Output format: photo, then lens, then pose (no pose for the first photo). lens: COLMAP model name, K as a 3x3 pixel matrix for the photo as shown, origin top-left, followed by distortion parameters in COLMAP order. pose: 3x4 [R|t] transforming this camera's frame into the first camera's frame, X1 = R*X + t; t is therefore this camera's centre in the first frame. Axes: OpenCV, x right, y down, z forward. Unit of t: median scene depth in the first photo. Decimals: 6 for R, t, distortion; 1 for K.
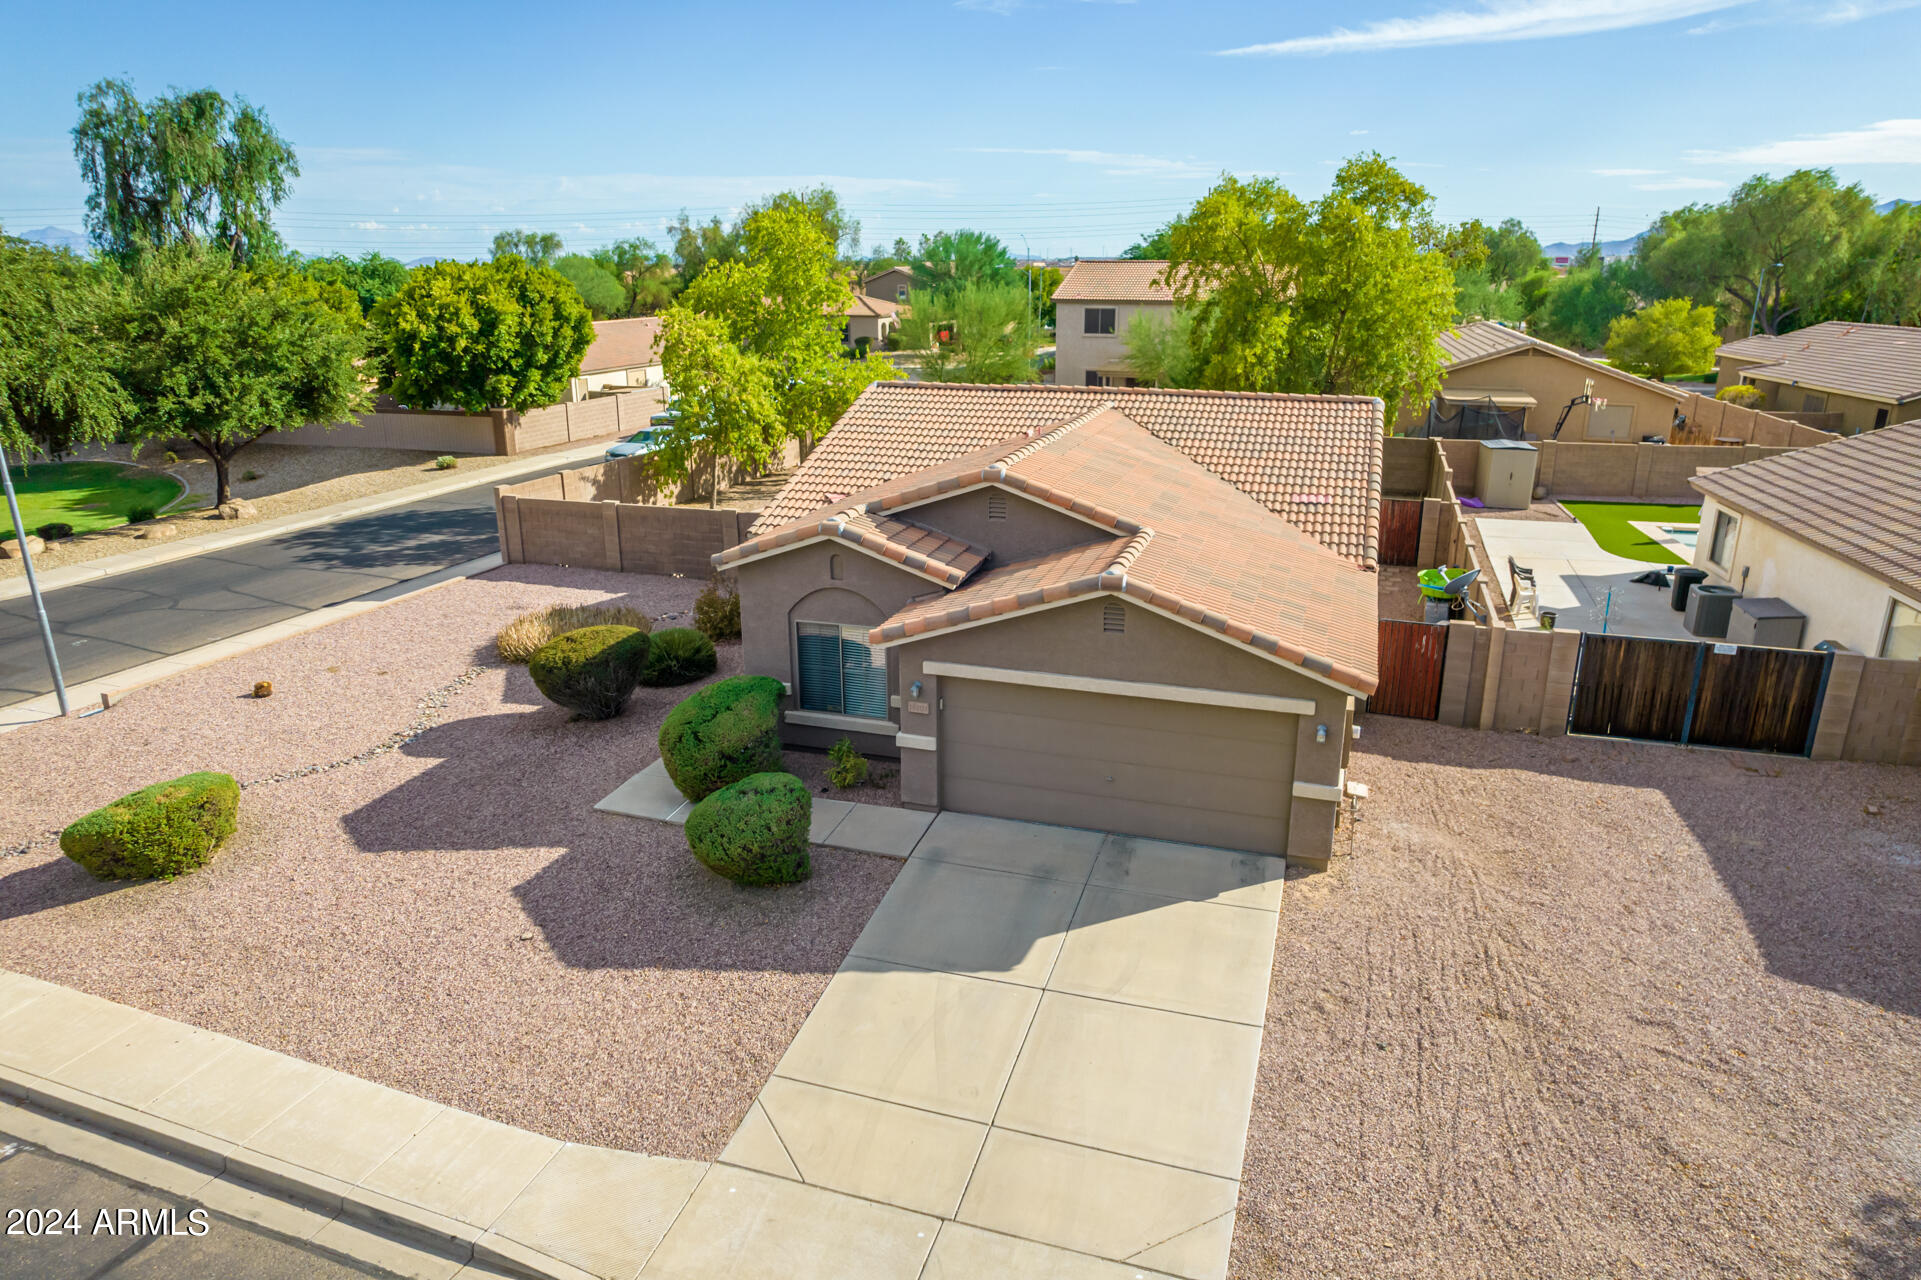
lens RADIAL K [[1223.5, 0, 961.9], [0, 1223.5, 650.6], [0, 0, 1]] dist [-0.069223, 0.062561]
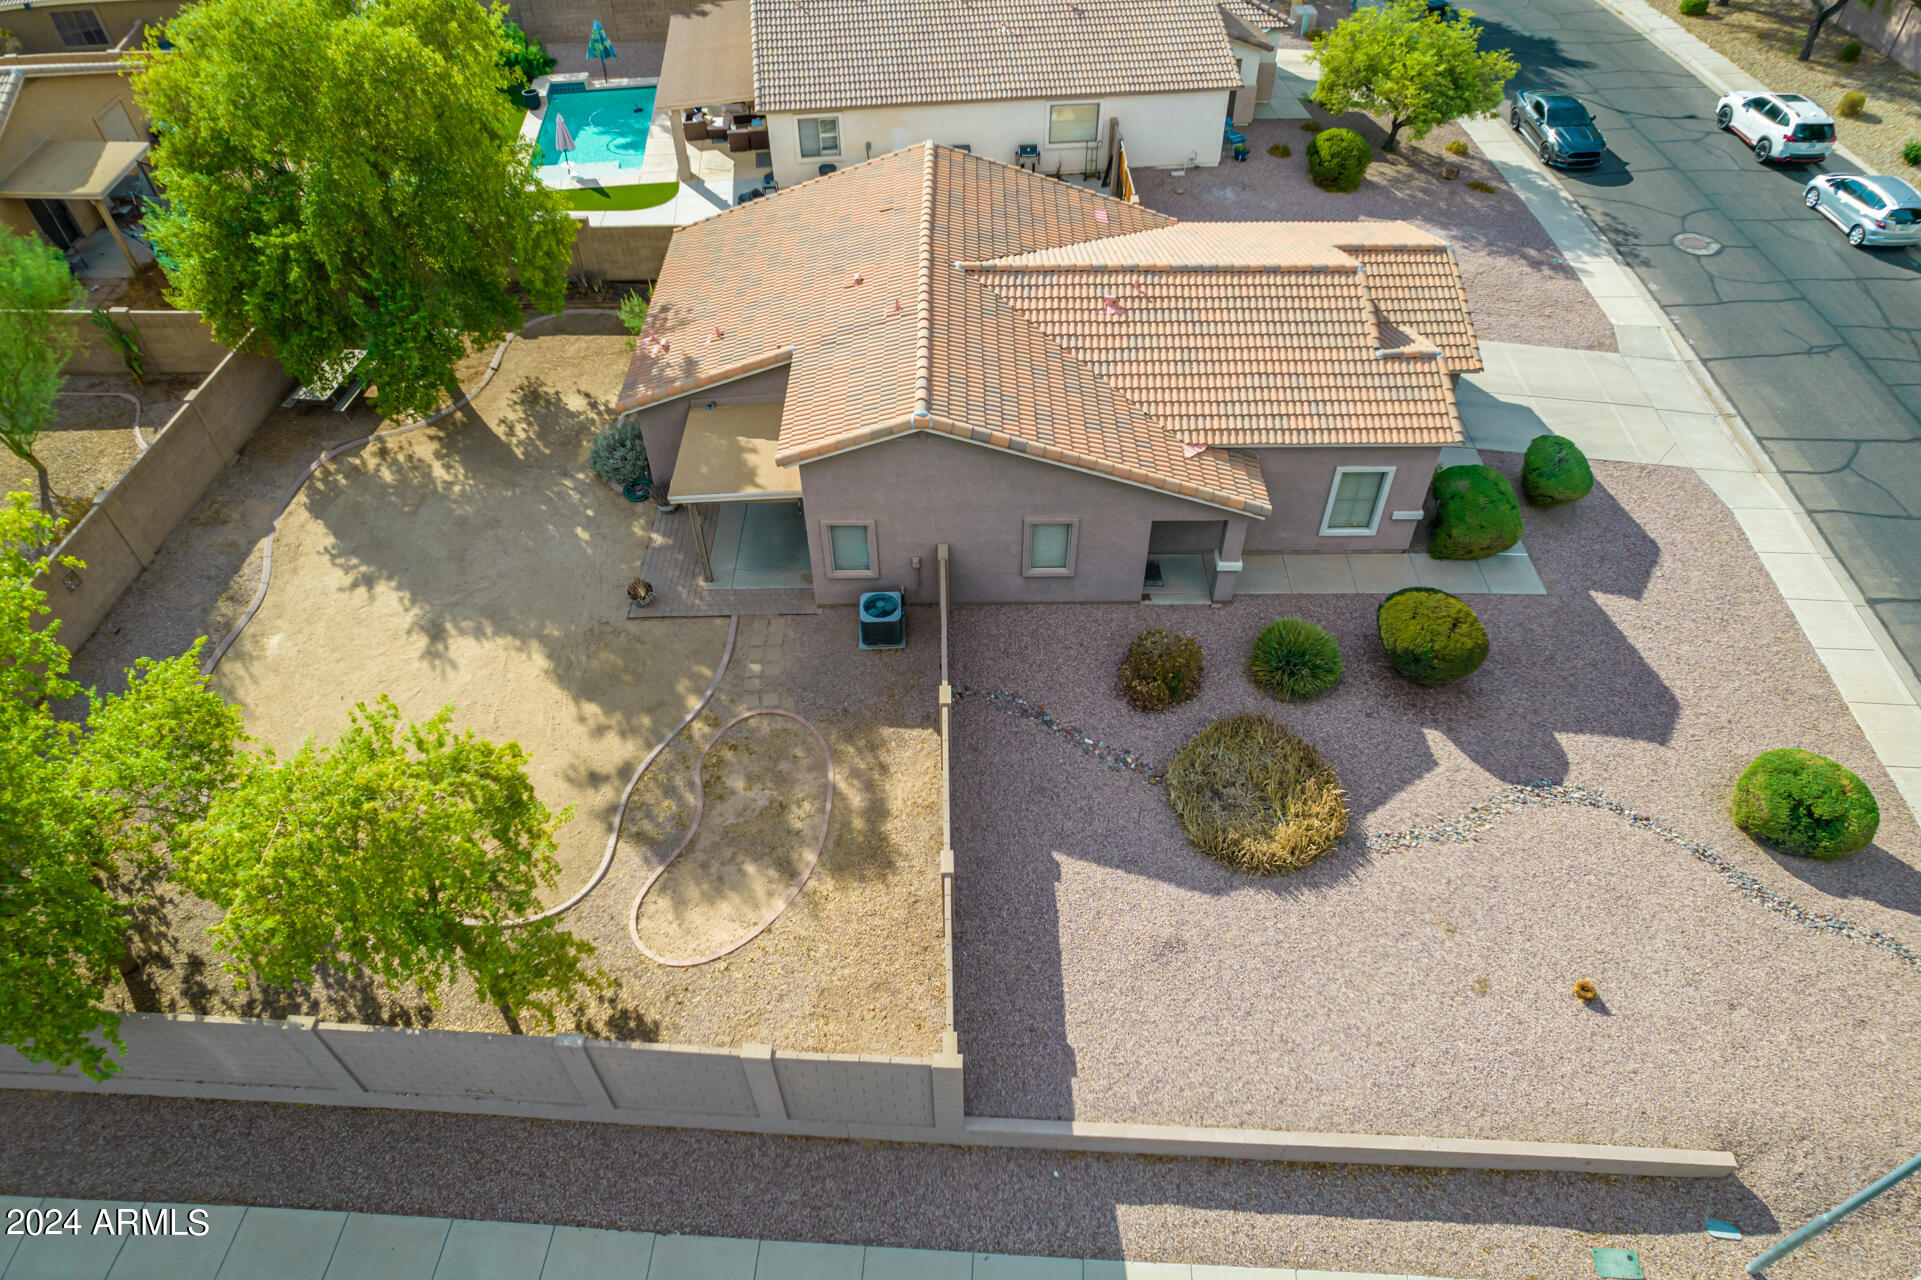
lens RADIAL K [[1223.5, 0, 955.8], [0, 1223.5, 649.3], [0, 0, 1]] dist [-0.069223, 0.062561]
pose [[-0.310409, -0.683902, 0.660246, -1.005135], [0.300520, 0.588334, 0.750700, -1.035676], [-0.901850, 0.431441, 0.022902, 1.533960]]
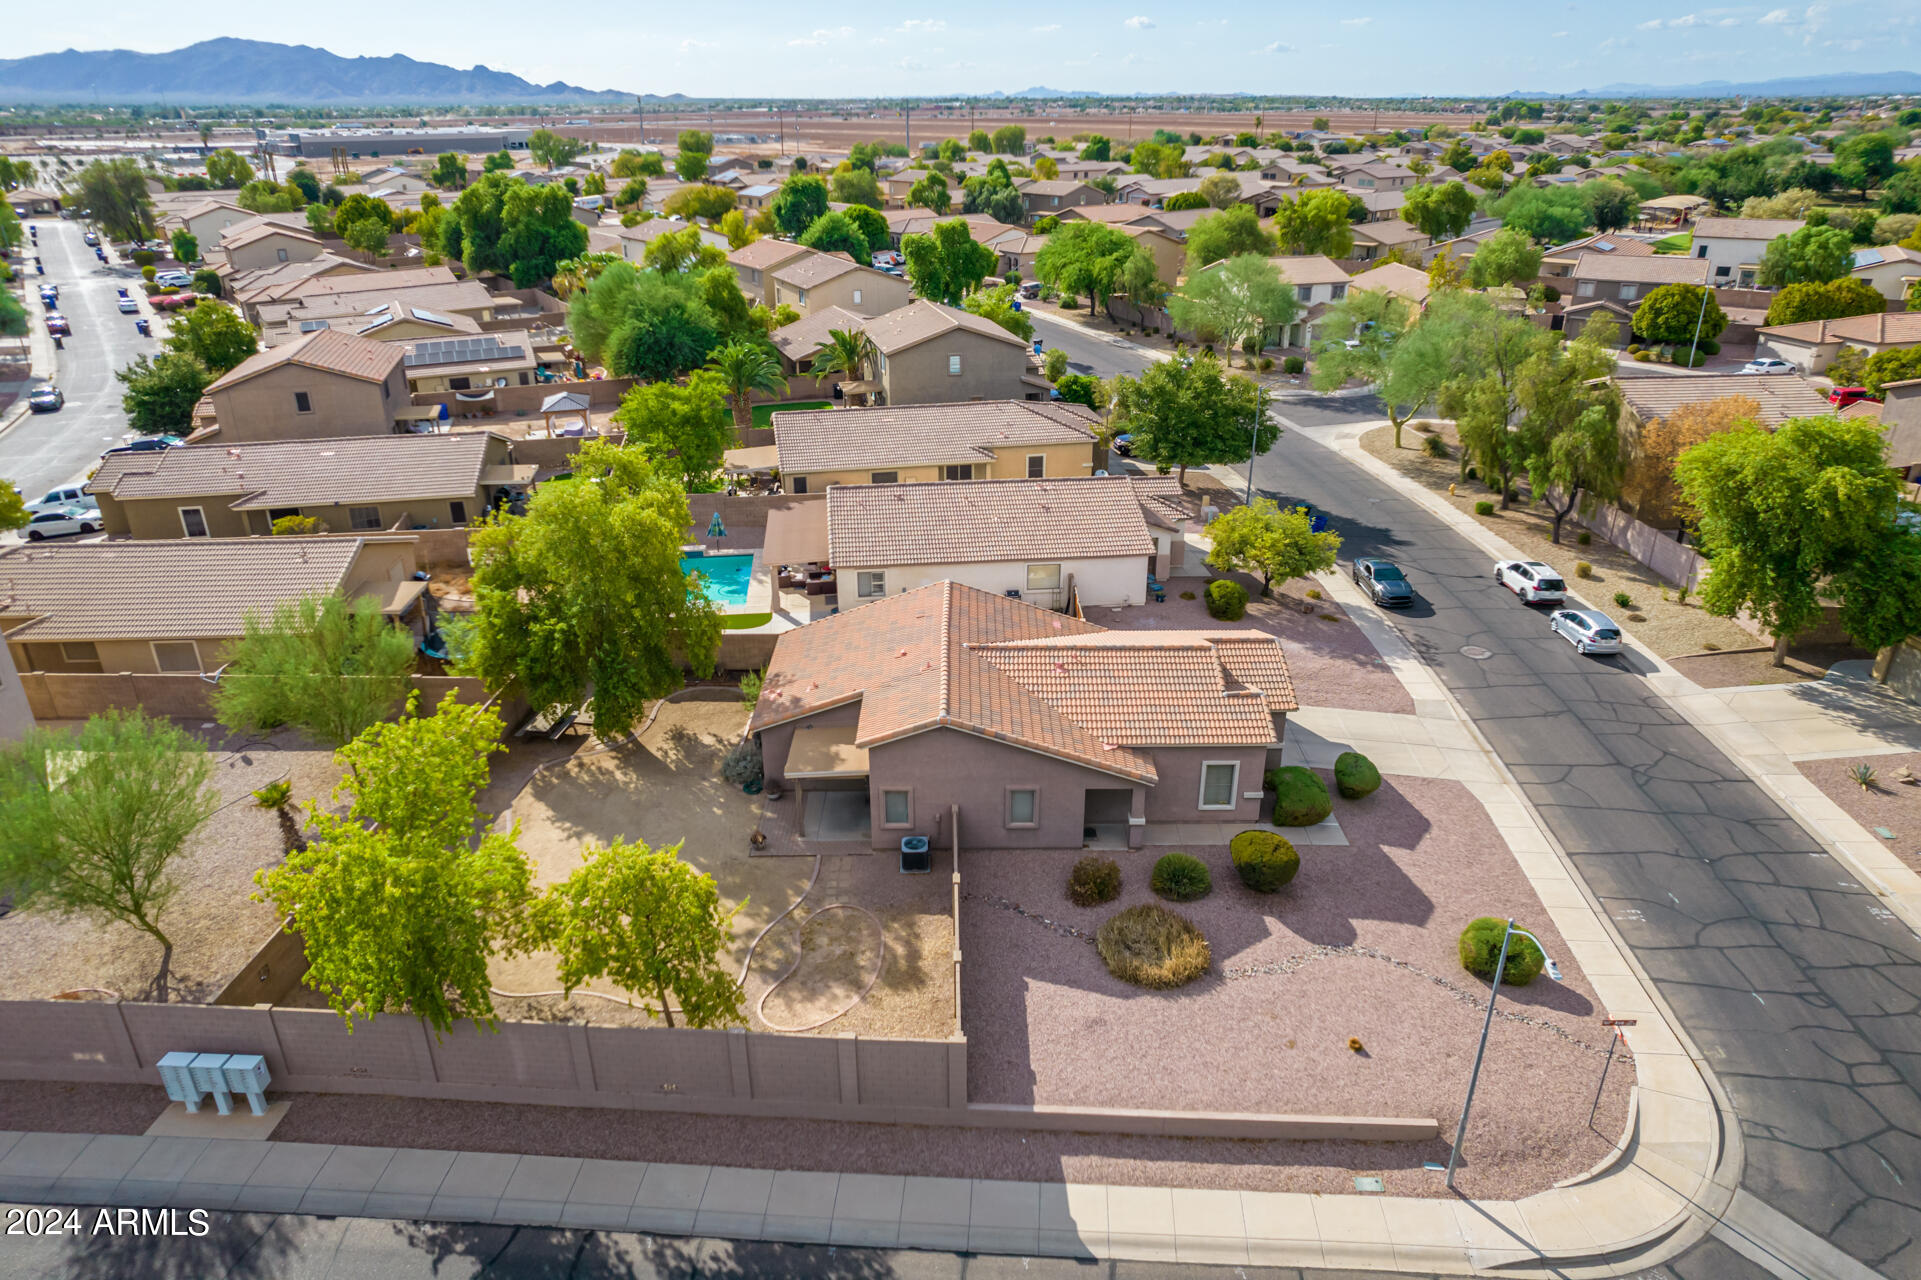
lens RADIAL K [[1223.5, 0, 957.4], [0, 1223.5, 645.3], [0, 0, 1]] dist [-0.069223, 0.062561]
pose [[-0.304664, -0.389410, 0.869218, -1.731822], [0.297700, 0.827948, 0.475266, -1.323884], [-0.904740, 0.403562, -0.136318, 1.691198]]
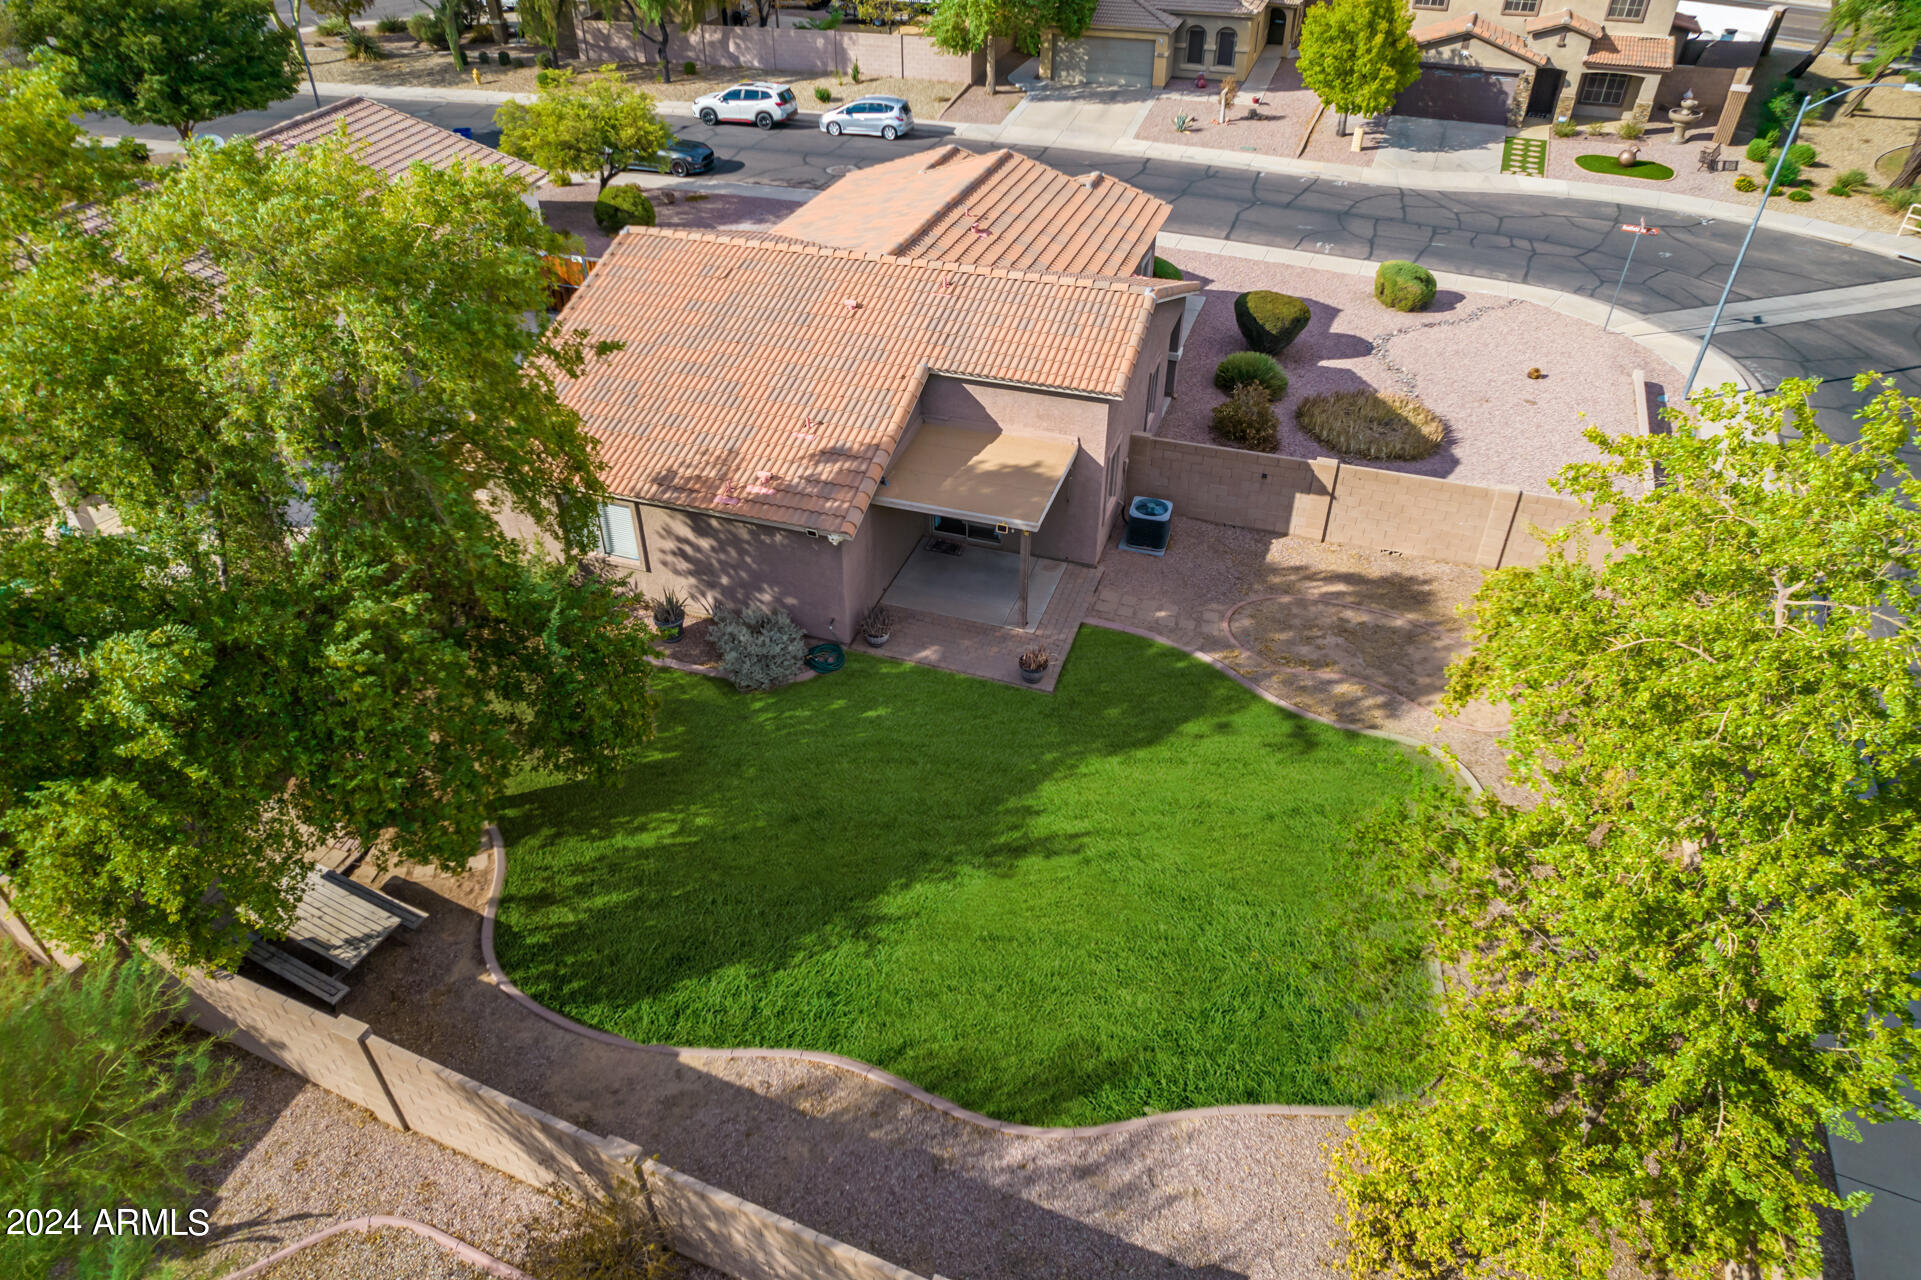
lens RADIAL K [[1223.5, 0, 960.5], [0, 1223.5, 646.5], [0, 0, 1]] dist [-0.069223, 0.062561]
pose [[-0.999871, -0.007894, 0.013985, 0.062688], [0.006999, 0.569548, 0.821929, -1.114792], [-0.014454, 0.821920, -0.569419, 2.468961]]
